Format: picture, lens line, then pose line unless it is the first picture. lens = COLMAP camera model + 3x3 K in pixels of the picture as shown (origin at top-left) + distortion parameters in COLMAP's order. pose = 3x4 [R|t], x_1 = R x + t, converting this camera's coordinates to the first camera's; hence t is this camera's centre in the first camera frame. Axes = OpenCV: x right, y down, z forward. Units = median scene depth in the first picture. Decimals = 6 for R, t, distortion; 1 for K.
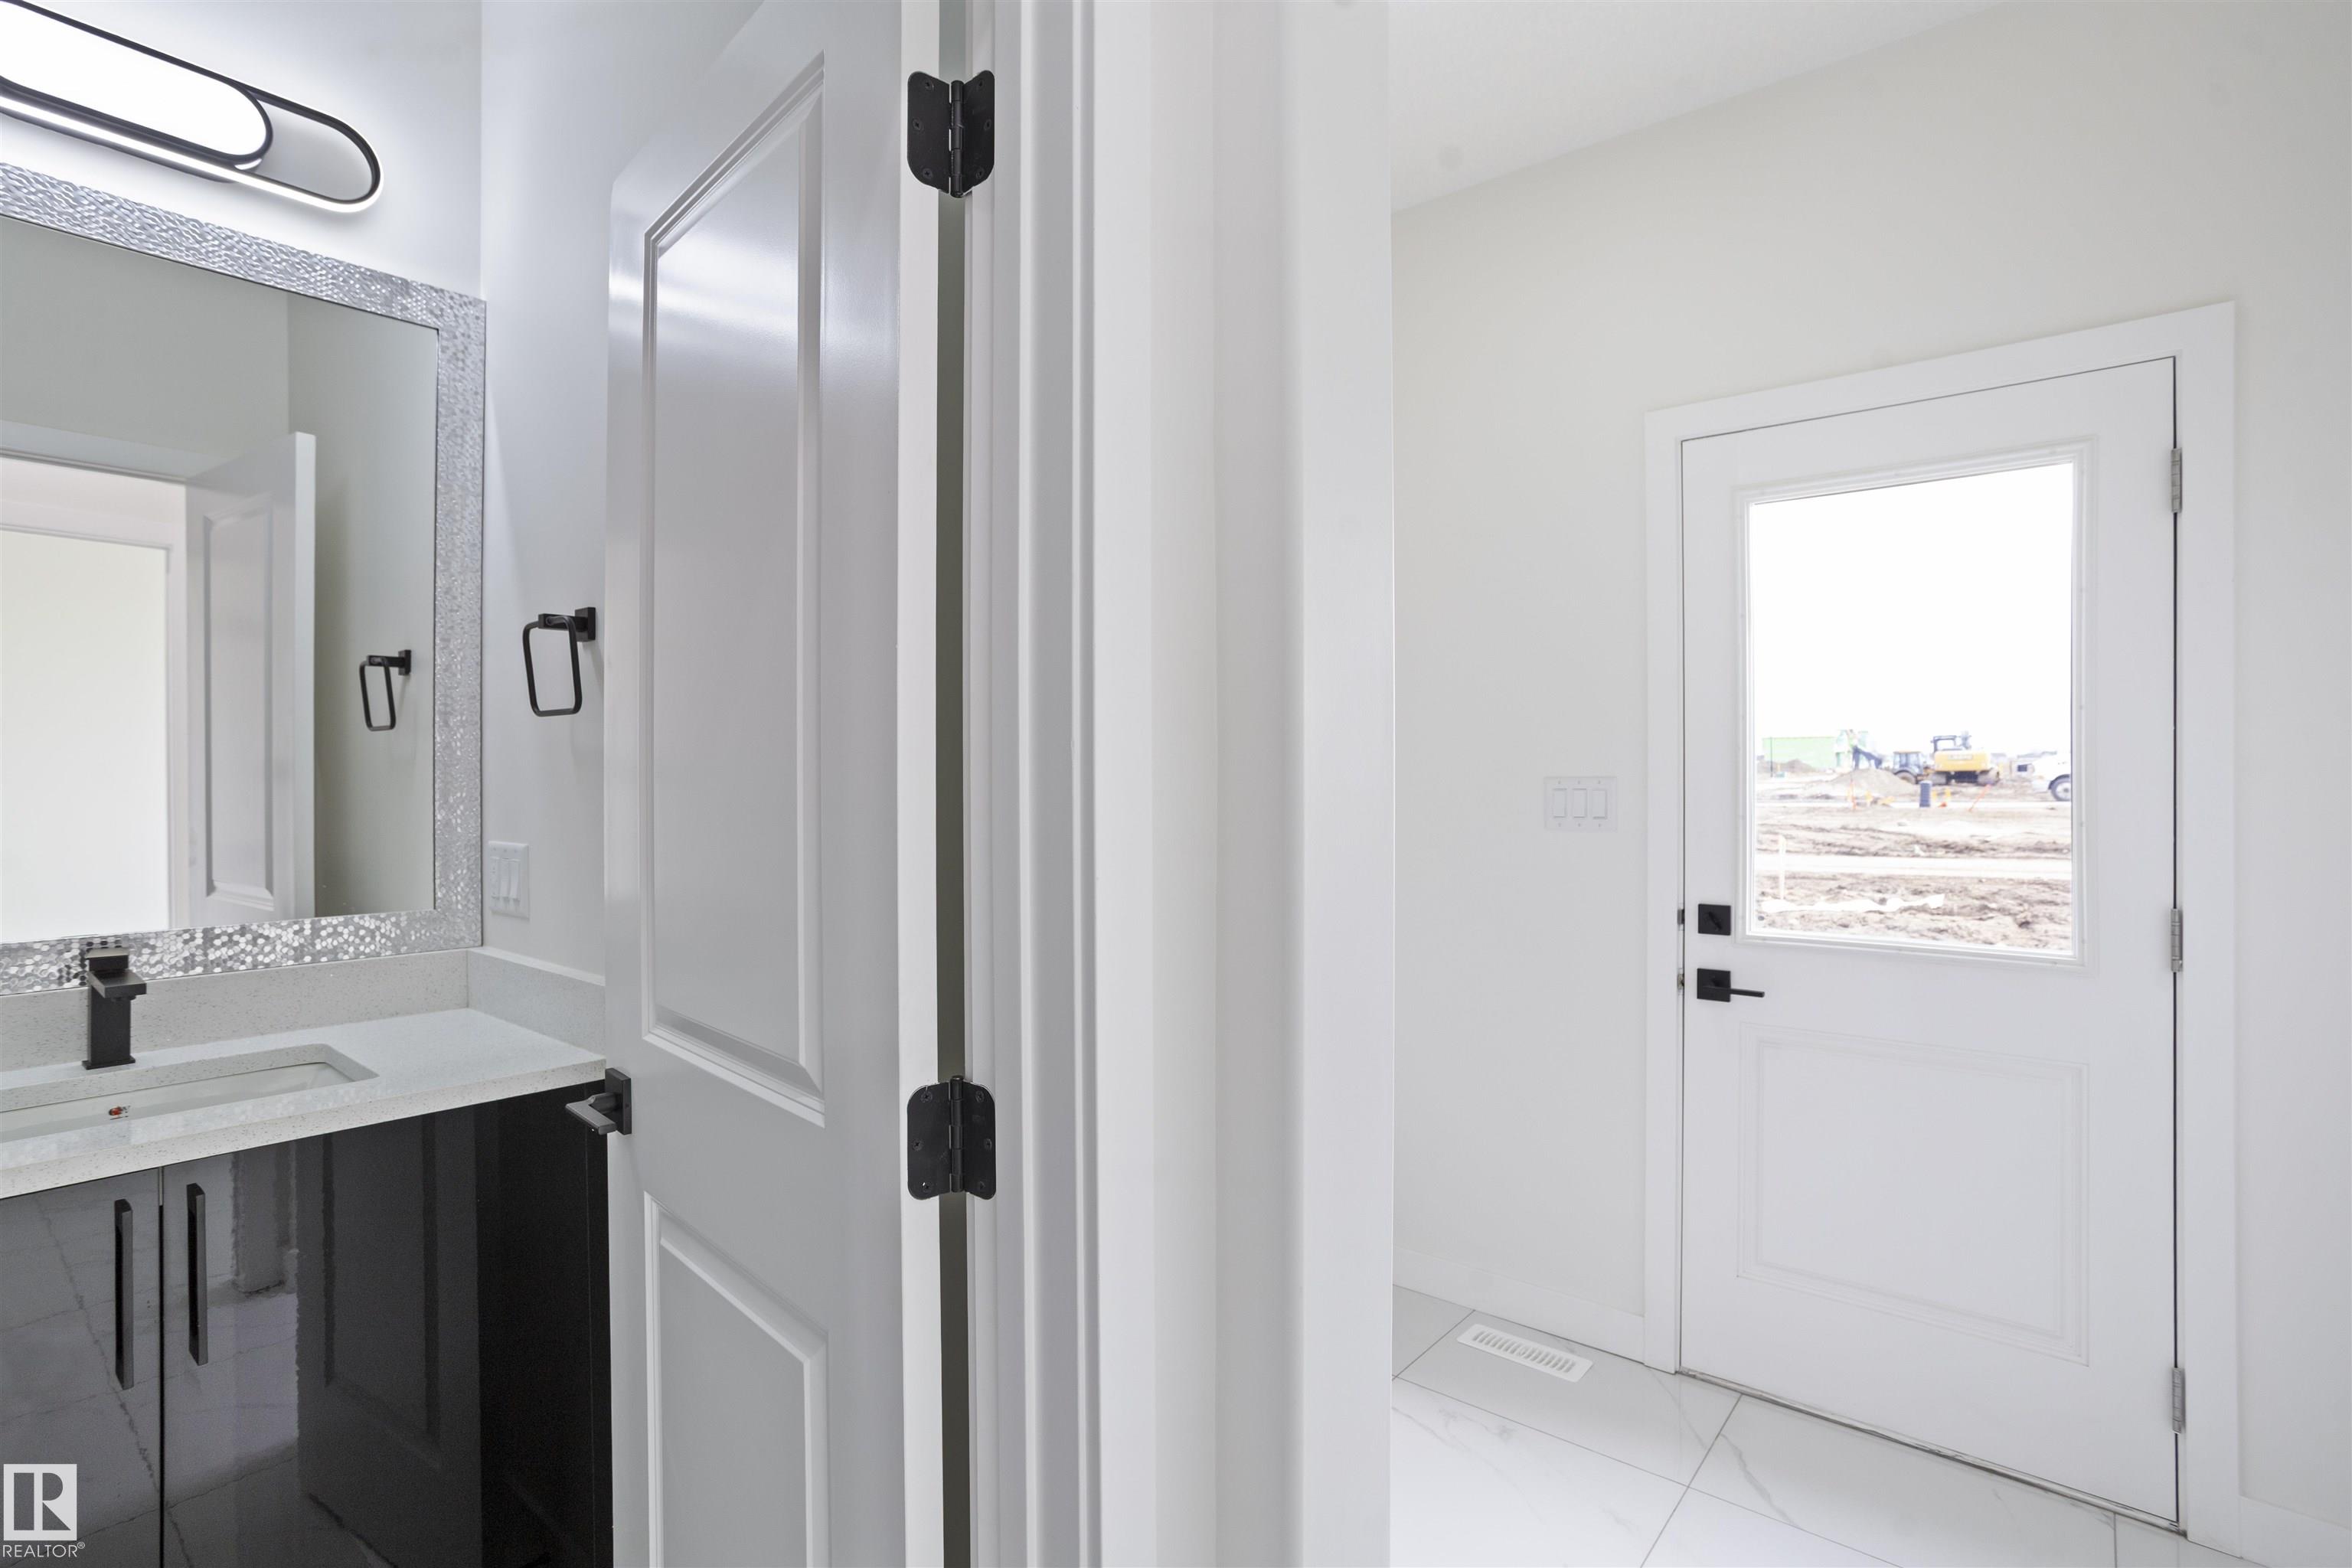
lens RADIAL K [[1154.1, 0, 1167.8], [0, 1154.1, 766.5], [0, 0, 1]] dist [-0.026170, 0.012222]
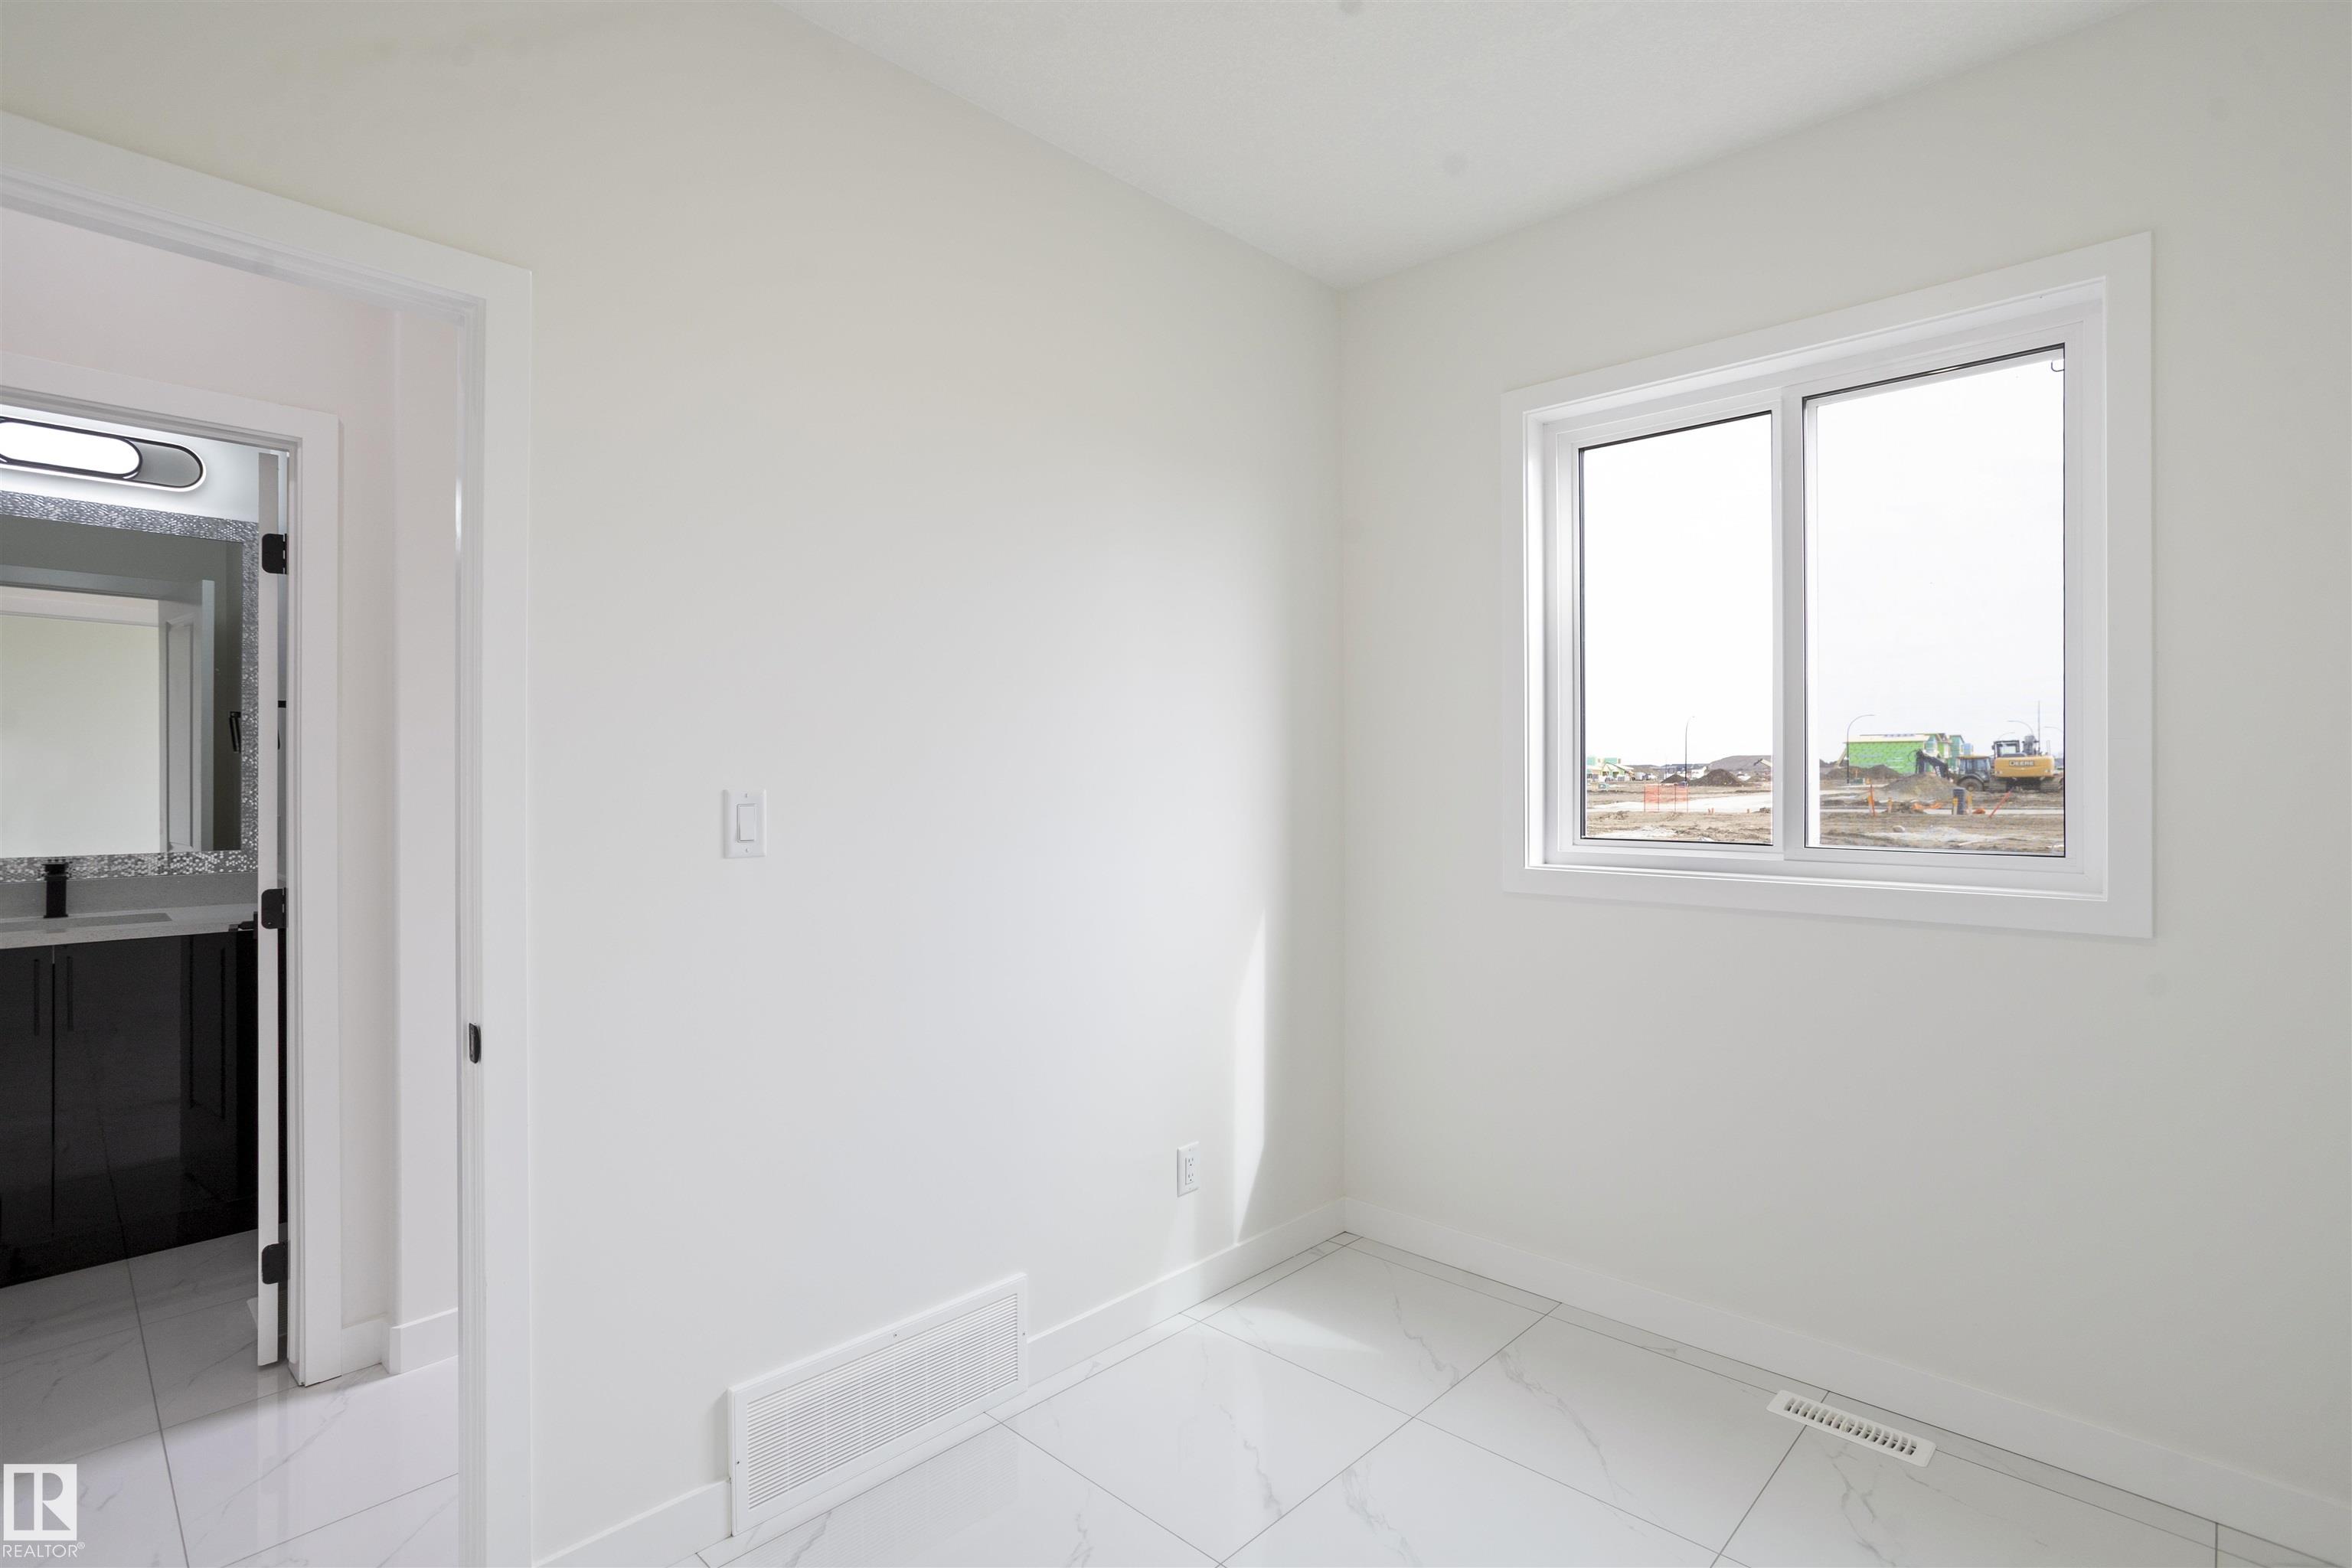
lens RADIAL K [[1154.1, 0, 1164.0], [0, 1154.1, 763.8], [0, 0, 1]] dist [-0.026170, 0.012222]
pose [[0.997349, 0.003441, -0.072685, 1.175944], [-0.003784, 0.999982, -0.004586, -0.016265], [0.072668, 0.004849, 0.997344, -0.883076]]
